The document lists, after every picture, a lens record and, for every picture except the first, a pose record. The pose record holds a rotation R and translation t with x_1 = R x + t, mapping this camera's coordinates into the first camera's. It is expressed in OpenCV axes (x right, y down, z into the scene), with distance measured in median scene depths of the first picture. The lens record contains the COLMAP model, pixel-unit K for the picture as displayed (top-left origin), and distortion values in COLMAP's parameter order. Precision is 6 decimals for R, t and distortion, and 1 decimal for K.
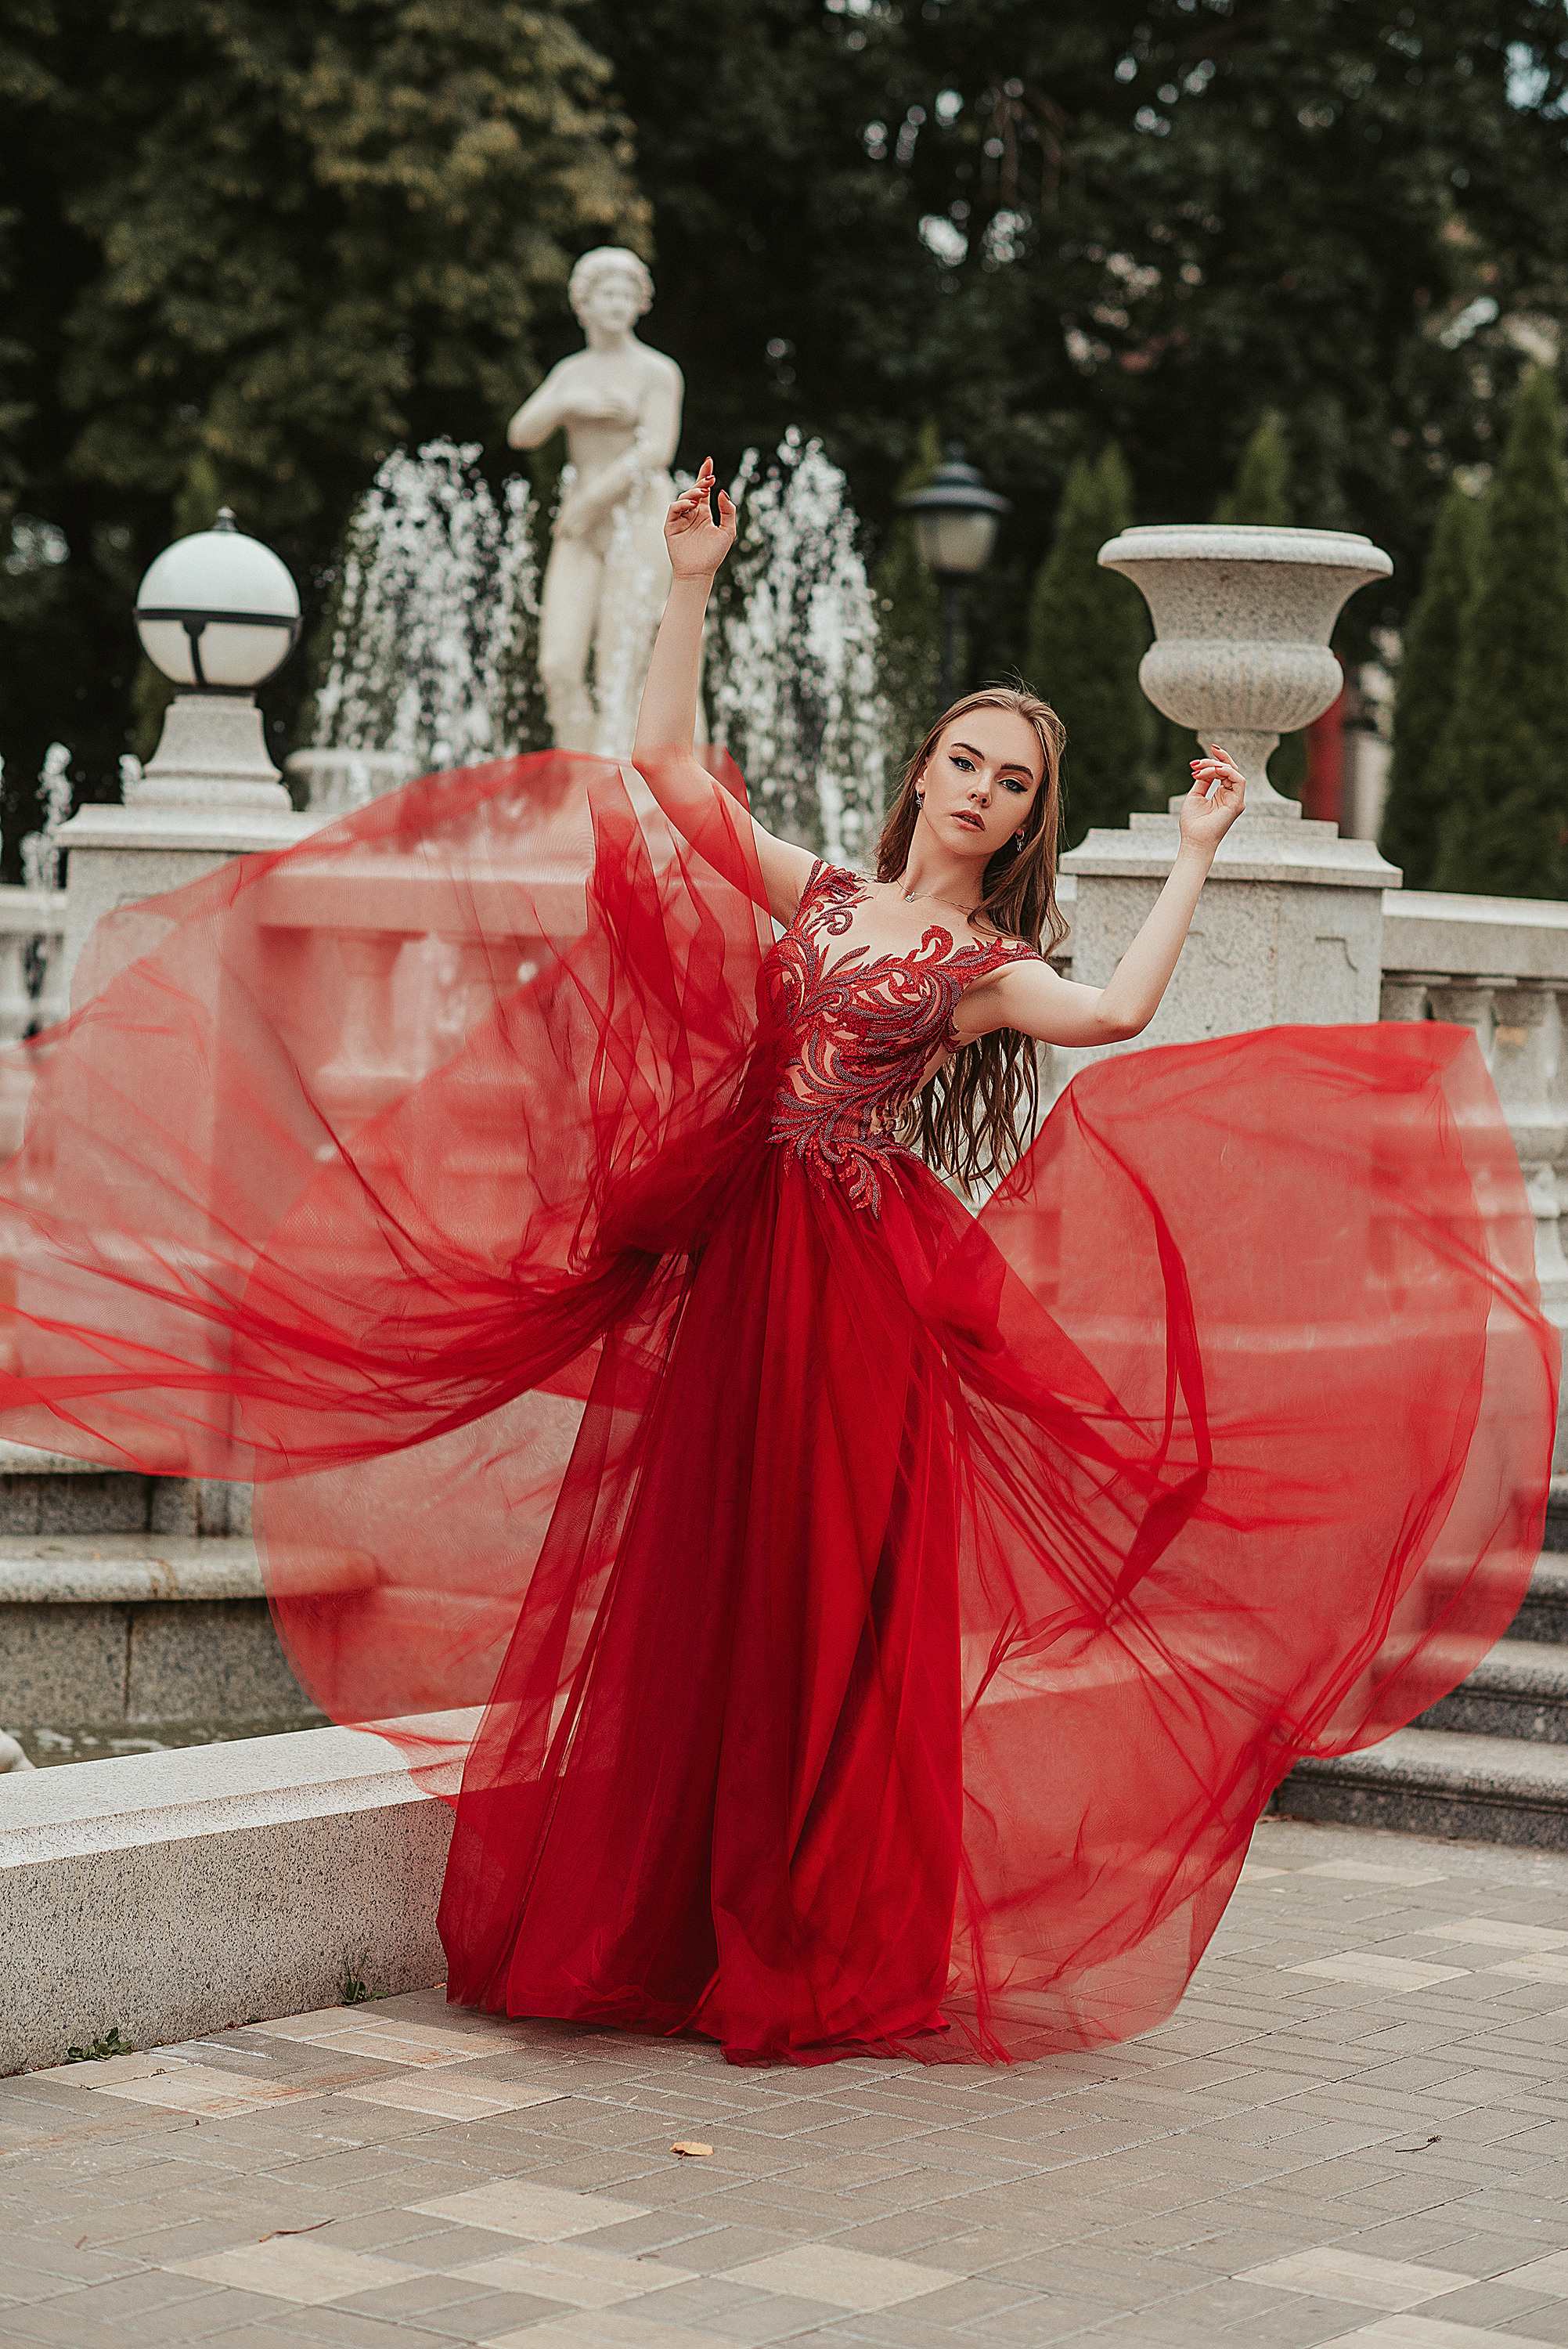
lens RADIAL K [[5665.5, 0, 784.0], [0, 5665.5, 1174.5], [0, 0, 1]] dist [-0.123232, -0.067625]
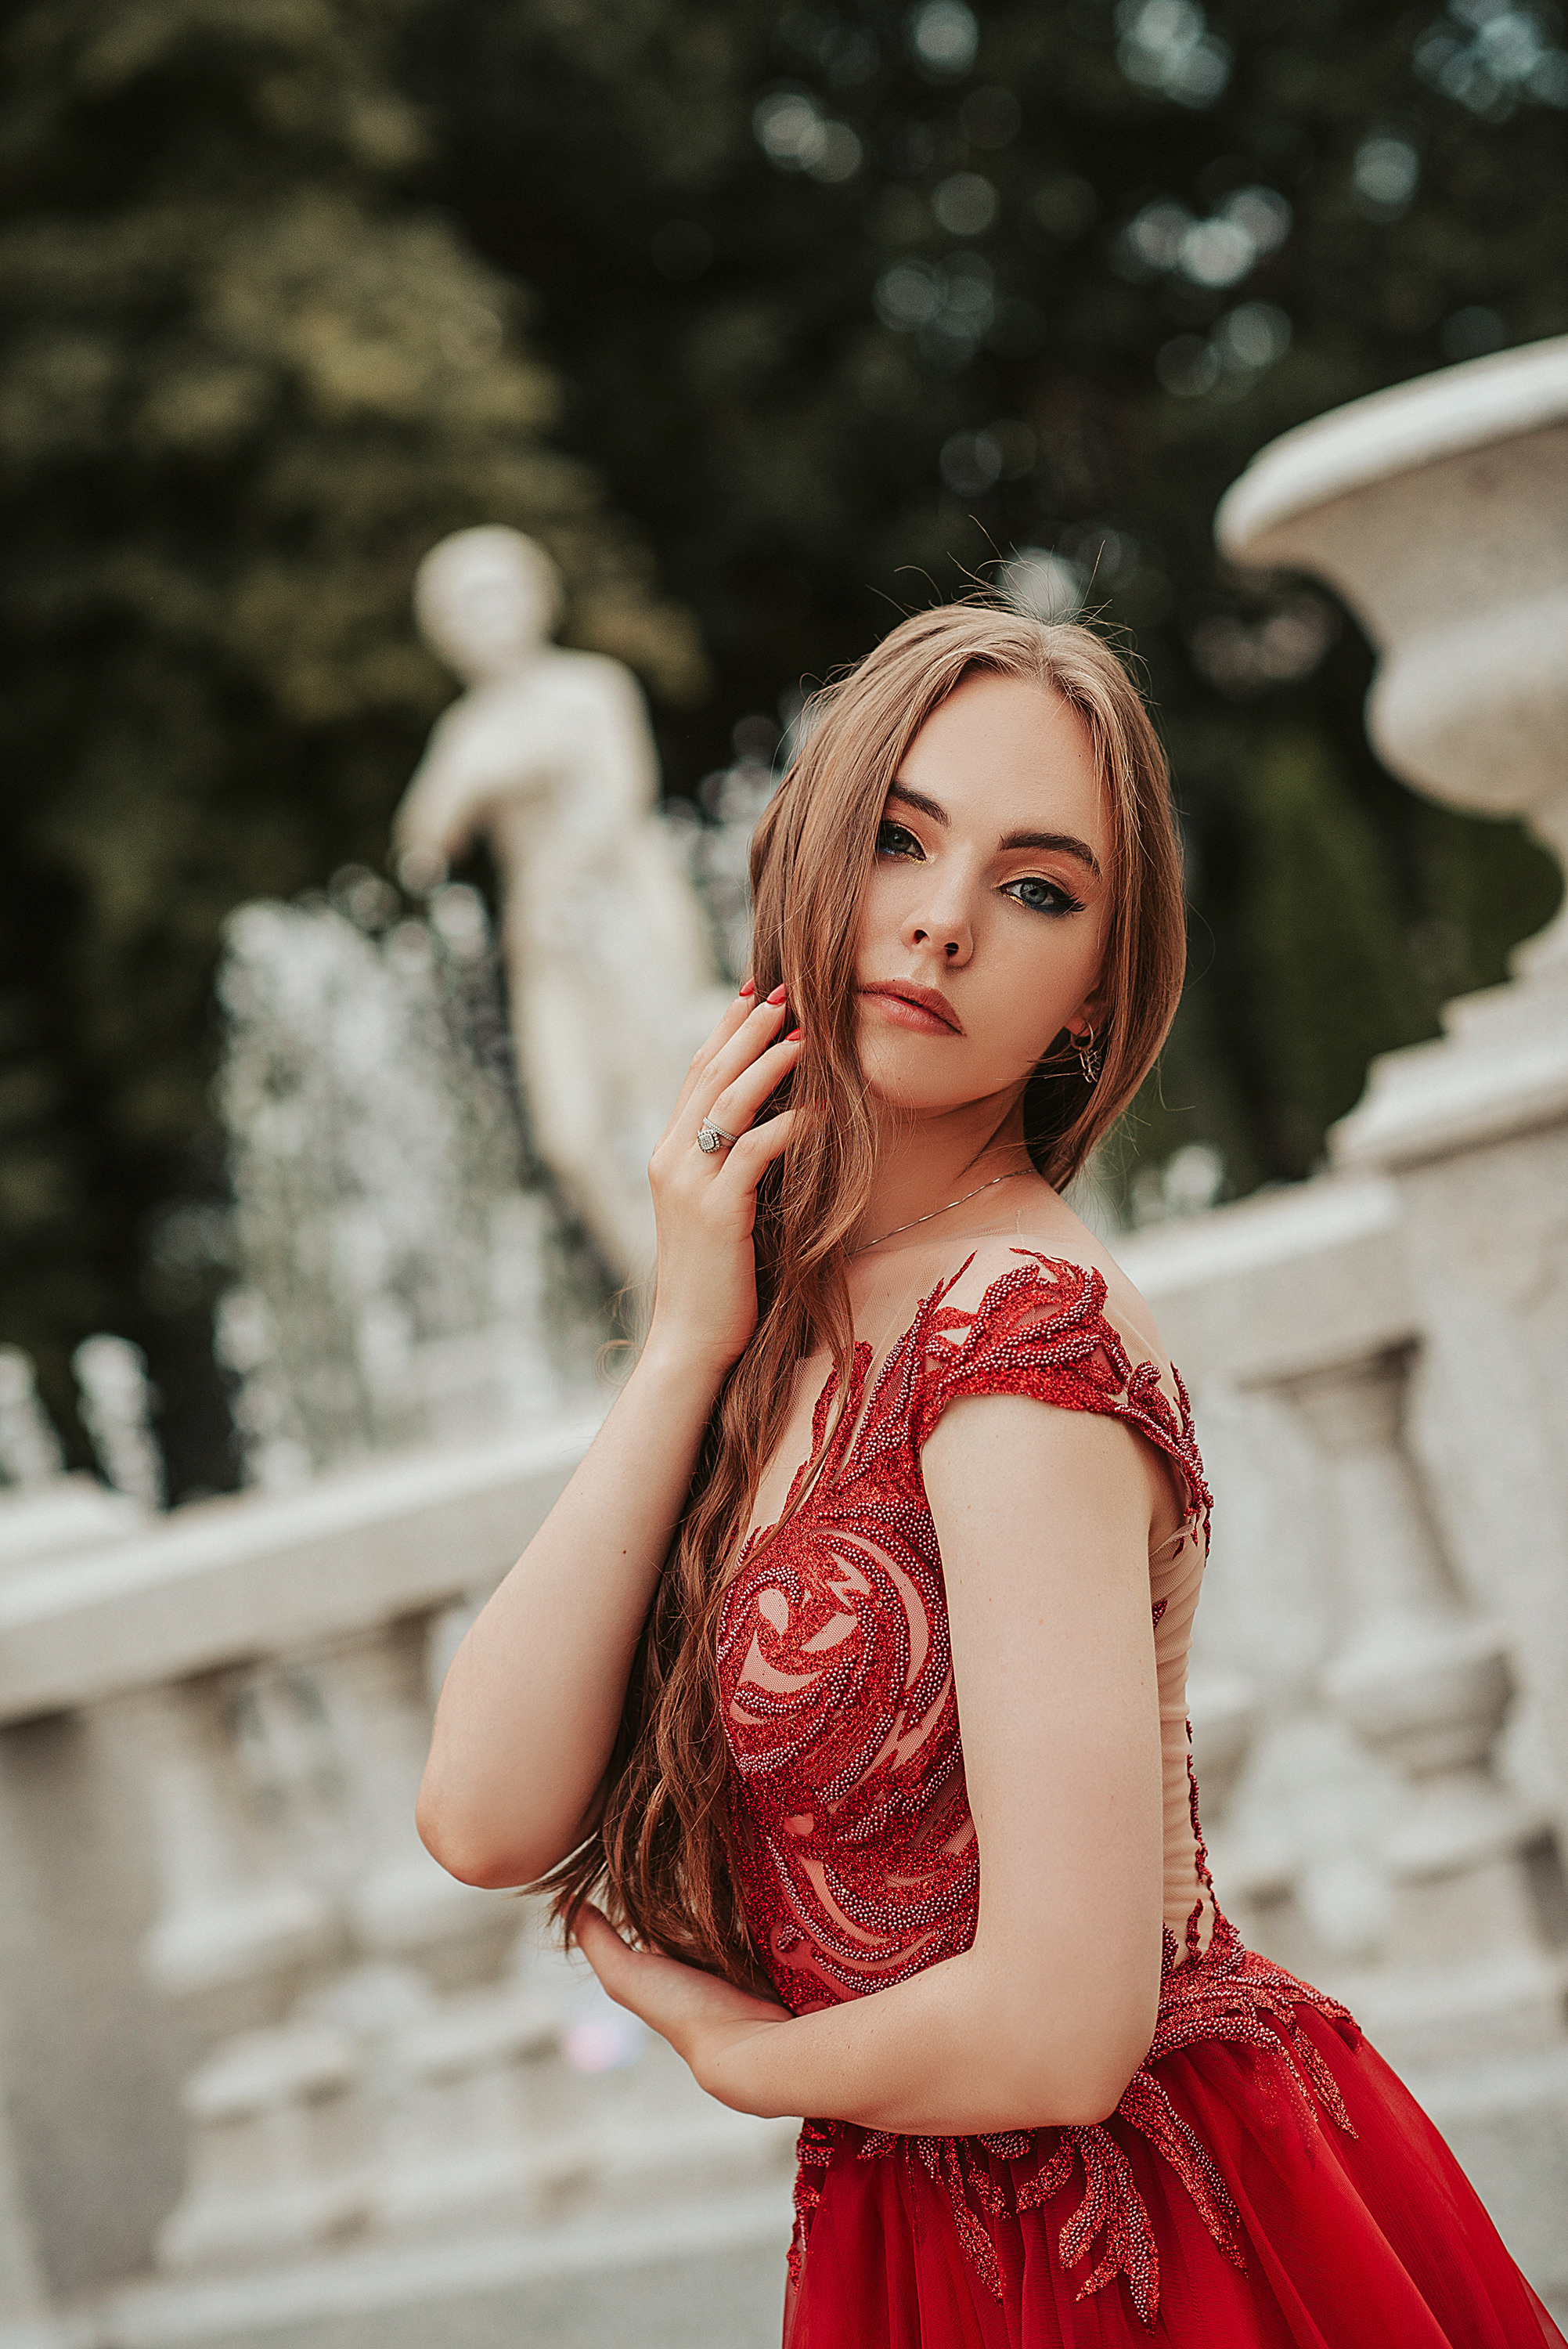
lens RADIAL K [[5969.3, 0, 784.0], [0, 5969.3, 1174.5], [0, 0, 1]] dist [-0.128275, -0.490557]
pose [[0.951253, -0.303693, -0.053745, 0.027537], [0.297444, 0.949446, -0.100399, -0.015669], [0.081519, 0.079519, 0.993495, 0.450279]]
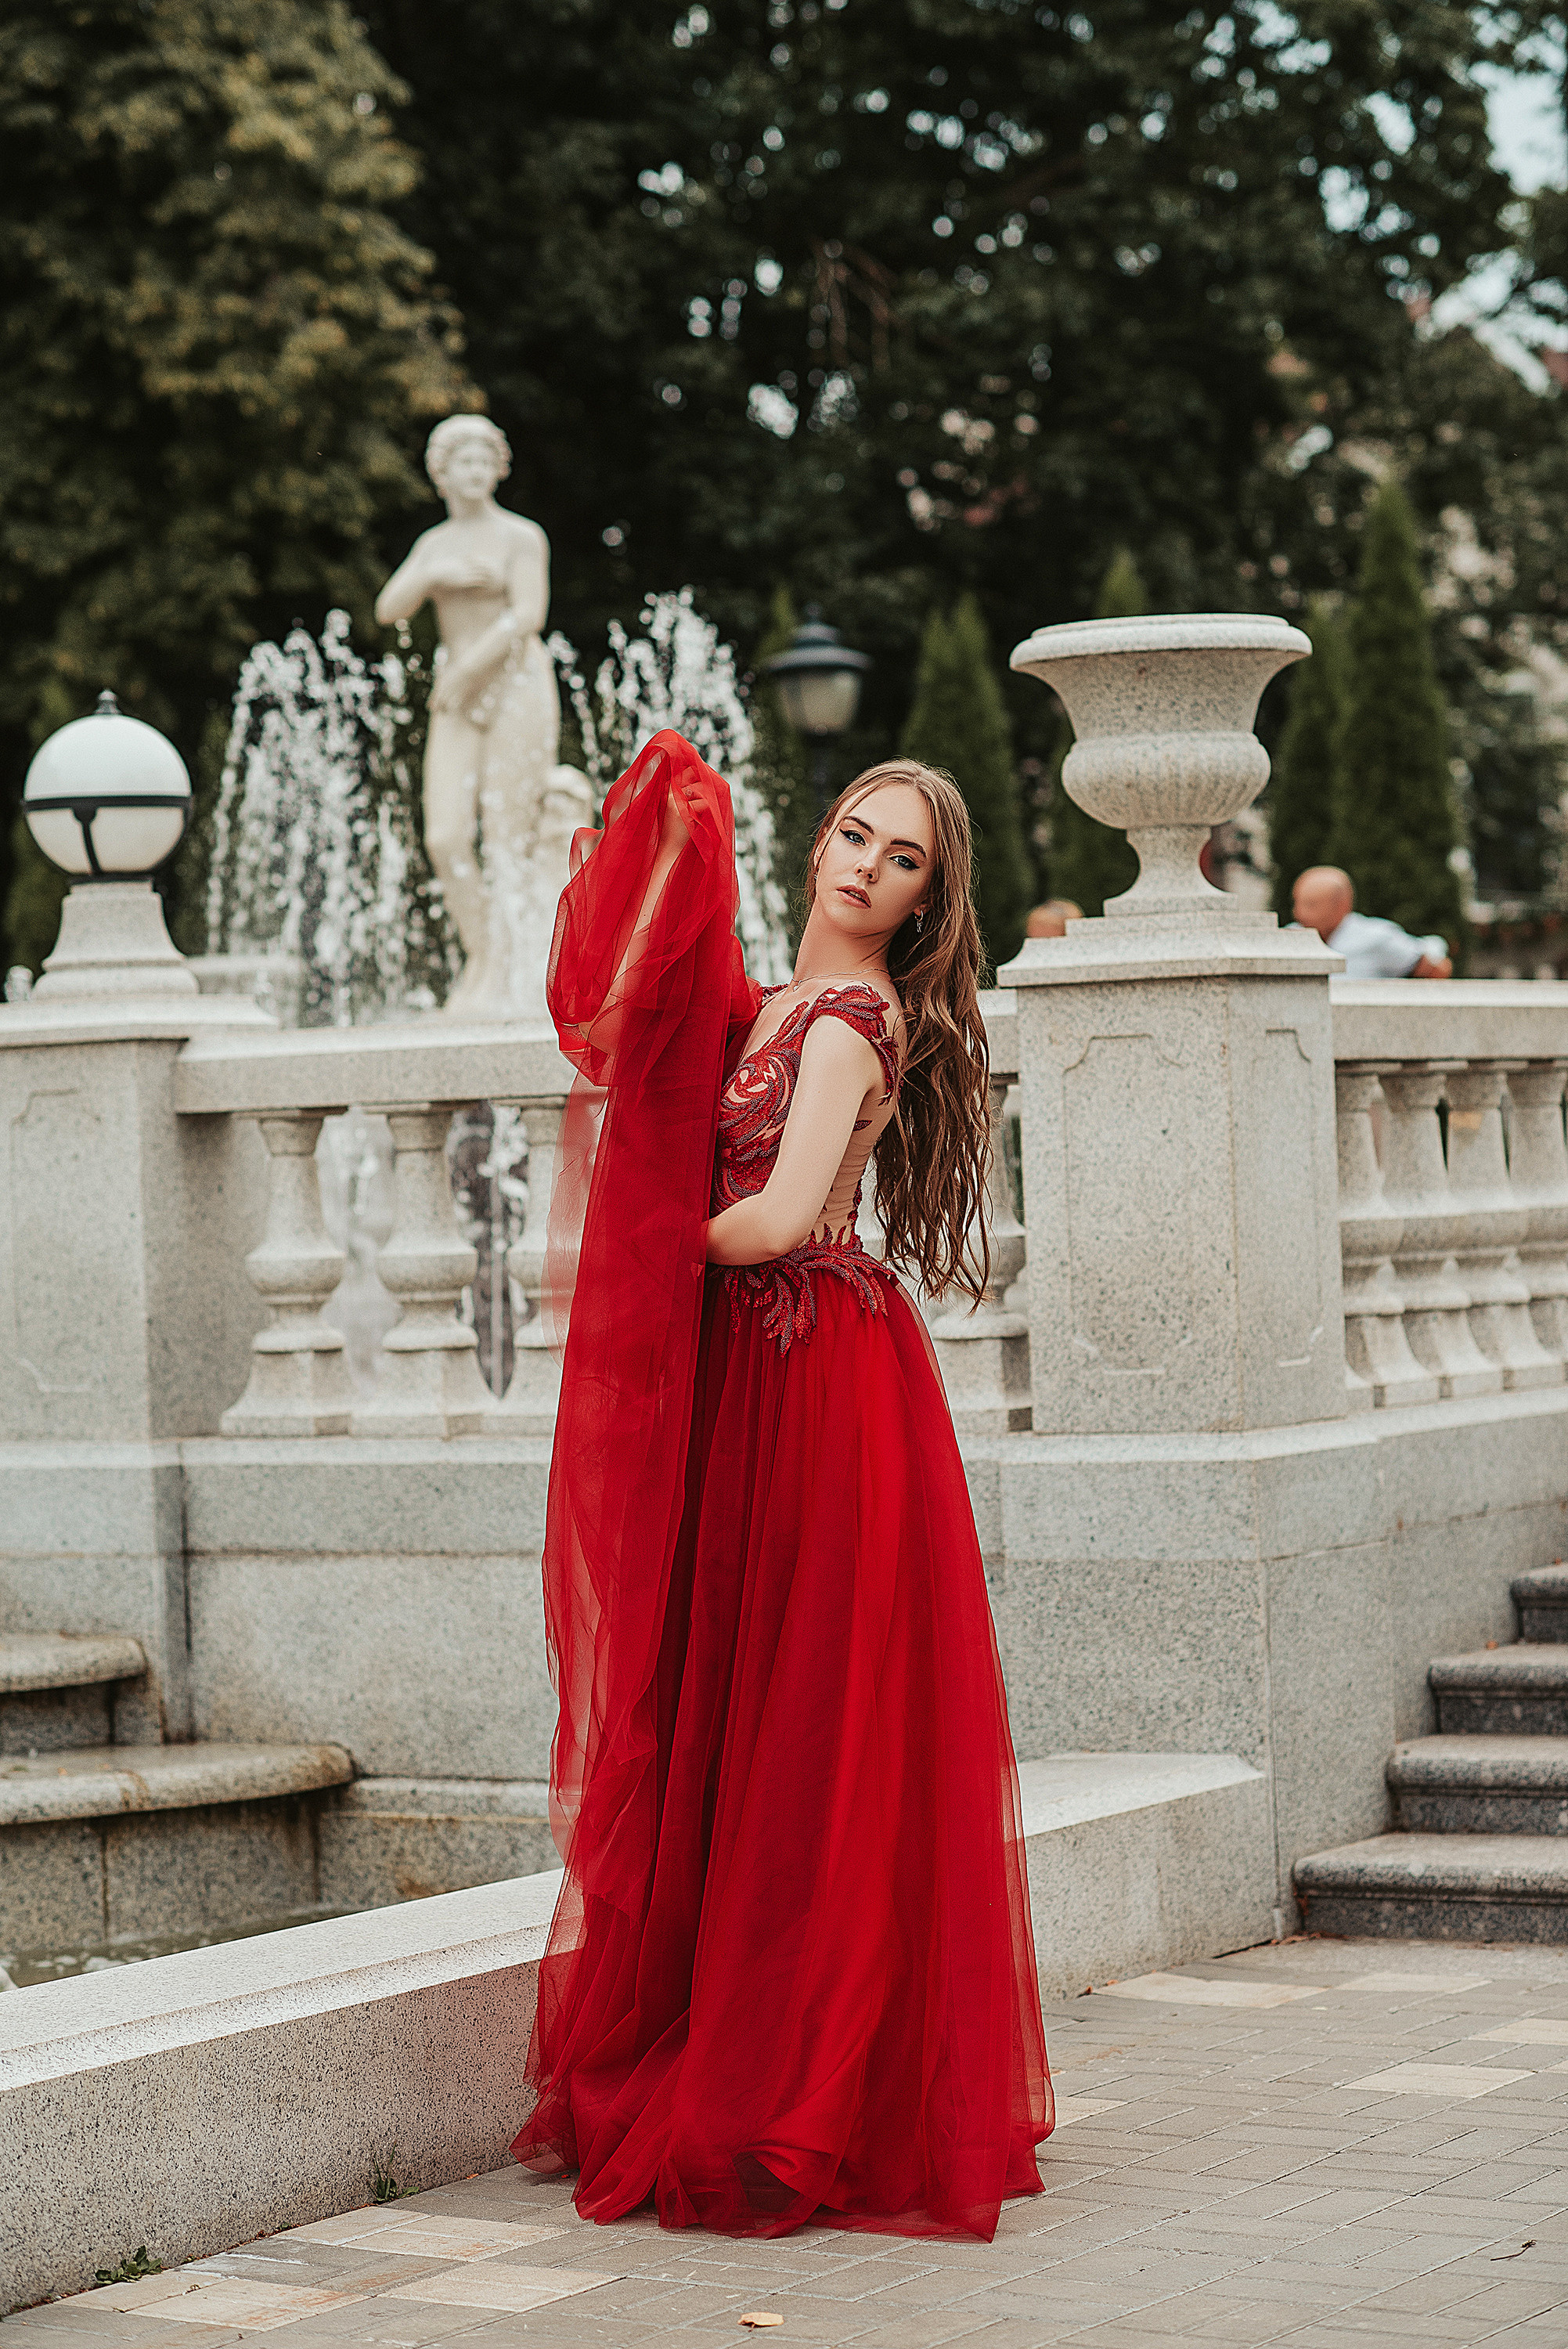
lens RADIAL K [[5665.5, 0, 784.0], [0, 5665.5, 1174.5], [0, 0, 1]] dist [-0.123232, -0.067625]
pose [[0.996398, -0.081999, 0.021616, -0.010580], [0.082684, 0.996030, -0.032990, 0.007273], [-0.018825, 0.034658, 0.999222, 0.026419]]
